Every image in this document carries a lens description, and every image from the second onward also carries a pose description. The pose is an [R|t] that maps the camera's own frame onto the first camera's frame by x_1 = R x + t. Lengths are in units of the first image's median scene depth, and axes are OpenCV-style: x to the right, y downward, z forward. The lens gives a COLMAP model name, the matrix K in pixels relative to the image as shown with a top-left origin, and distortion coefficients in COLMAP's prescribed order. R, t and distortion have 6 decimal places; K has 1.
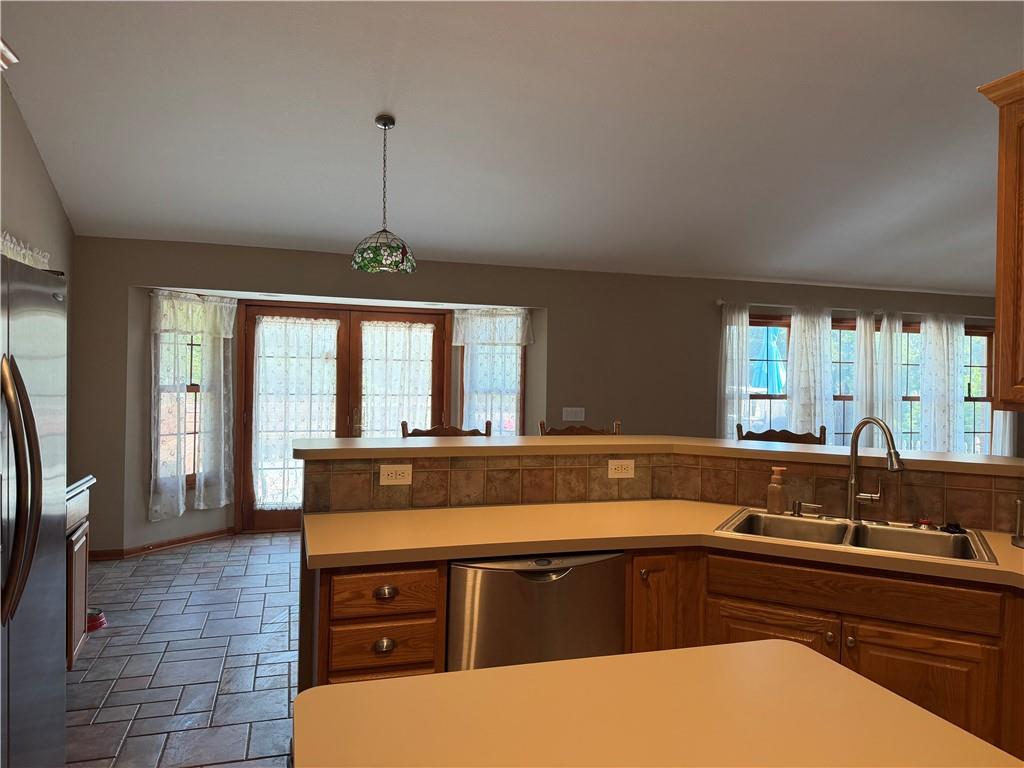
lens RADIAL K [[726.5, 0, 510.8], [0, 726.5, 383.4], [0, 0, 1]] dist [0.048660, -0.047339]
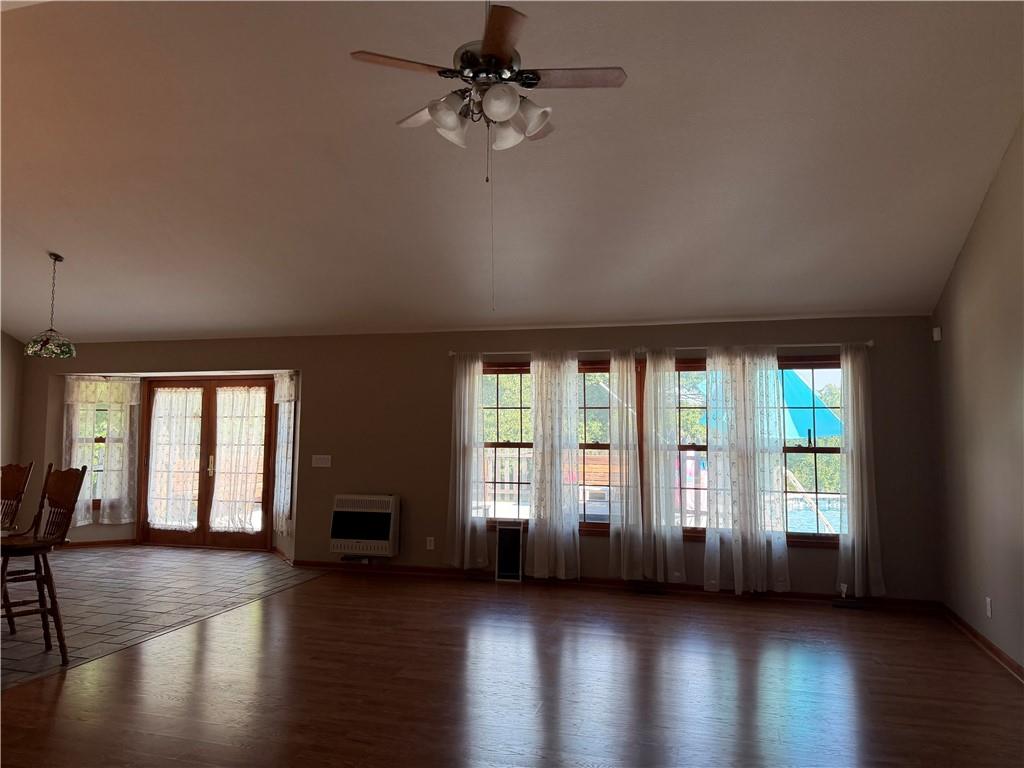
lens RADIAL K [[726.5, 0, 512.0], [0, 726.5, 383.1], [0, 0, 1]] dist [0.048660, -0.047339]
pose [[0.832961, -0.048834, -0.551173, 0.973271], [0.005494, 0.996779, -0.080012, 0.014216], [0.553305, 0.063618, 0.830546, 0.203498]]
